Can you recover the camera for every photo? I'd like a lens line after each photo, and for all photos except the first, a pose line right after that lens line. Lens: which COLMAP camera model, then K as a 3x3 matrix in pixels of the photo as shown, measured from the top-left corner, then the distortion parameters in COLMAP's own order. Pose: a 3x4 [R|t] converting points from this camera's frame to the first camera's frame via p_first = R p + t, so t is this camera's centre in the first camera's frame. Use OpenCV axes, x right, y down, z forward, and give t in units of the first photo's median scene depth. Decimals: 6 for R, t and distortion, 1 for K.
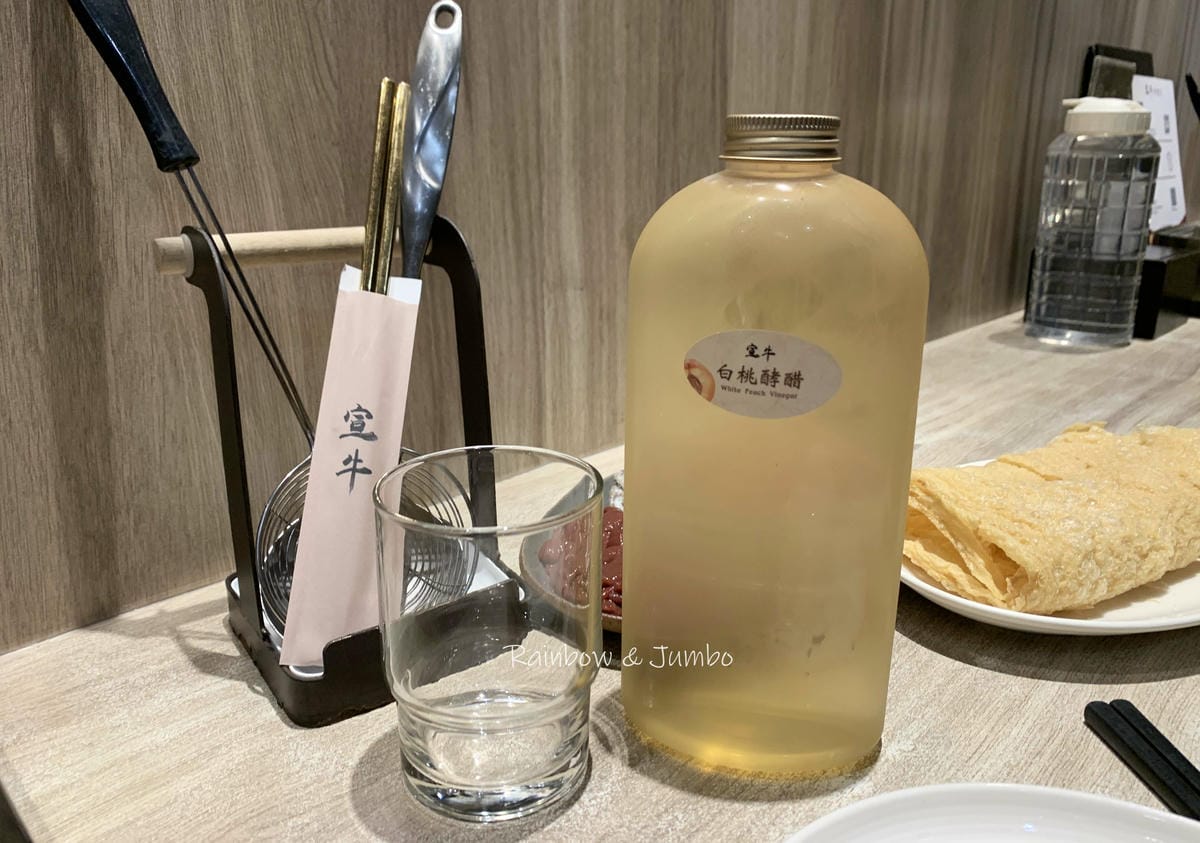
lens RADIAL K [[871.7, 0, 600.0], [0, 871.7, 421.5], [0, 0, 1]] dist [-0.030139, 0.000136]
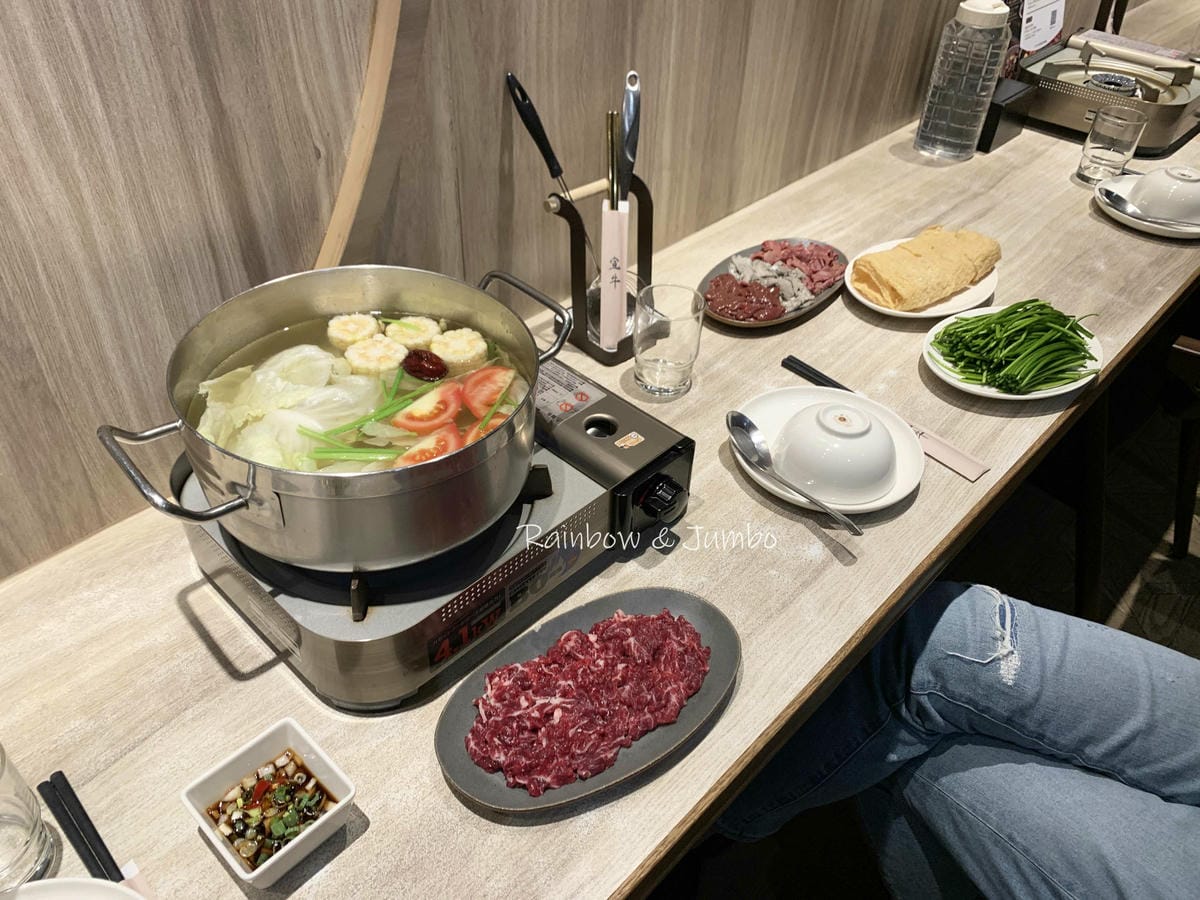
lens RADIAL K [[908.1, 0, 600.0], [0, 908.1, 450.0], [0, 0, 1]] dist [0.006212, -0.000579]
pose [[0.998064, -0.005222, 0.061980, -0.469639], [-0.018600, 0.925818, 0.377512, -0.504892], [-0.059354, -0.377934, 0.923928, -1.787954]]
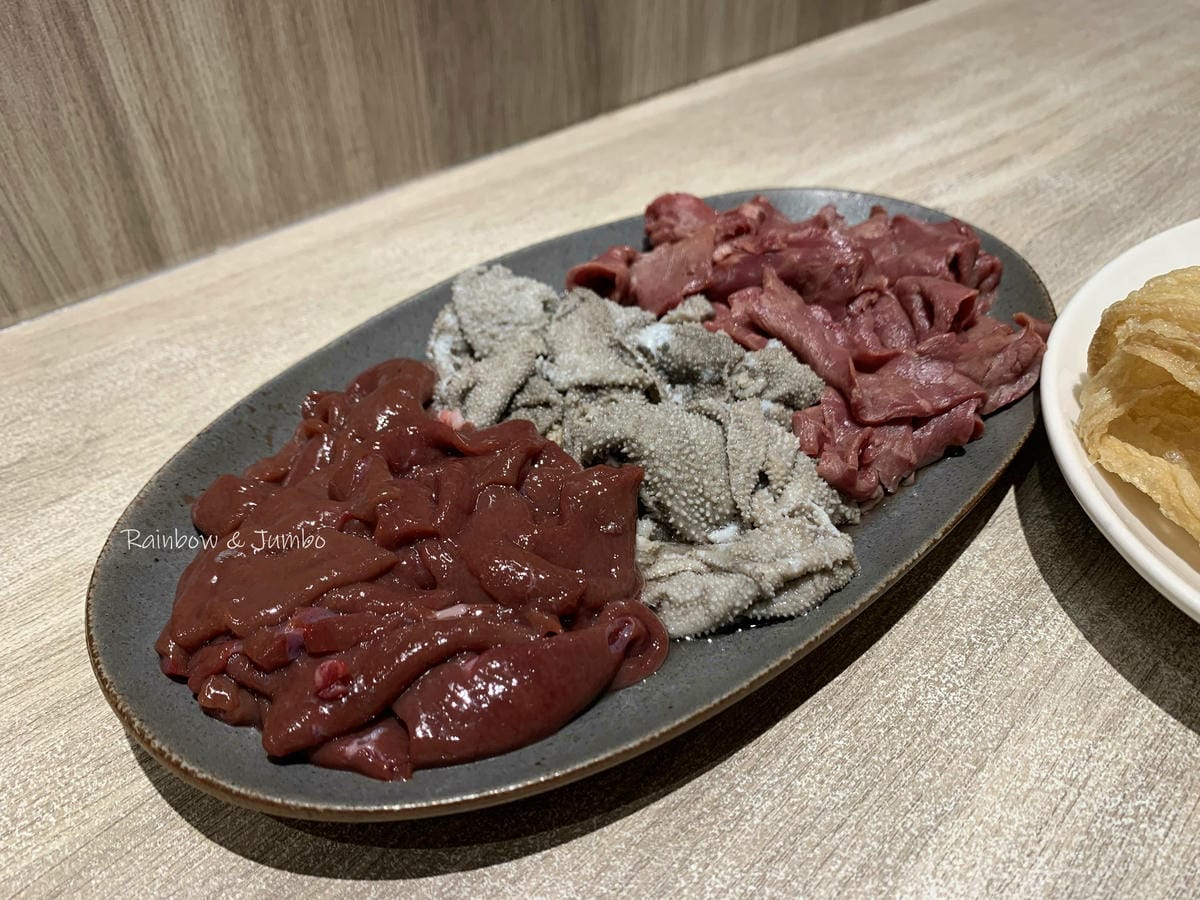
lens RADIAL K [[908.1, 0, 600.0], [0, 908.1, 450.0], [0, 0, 1]] dist [0.006212, -0.000579]
pose [[0.998379, 0.030910, -0.047801, 0.315299], [-0.009222, 0.916464, 0.400011, -0.087917], [0.056172, -0.398922, 0.915263, 0.708925]]
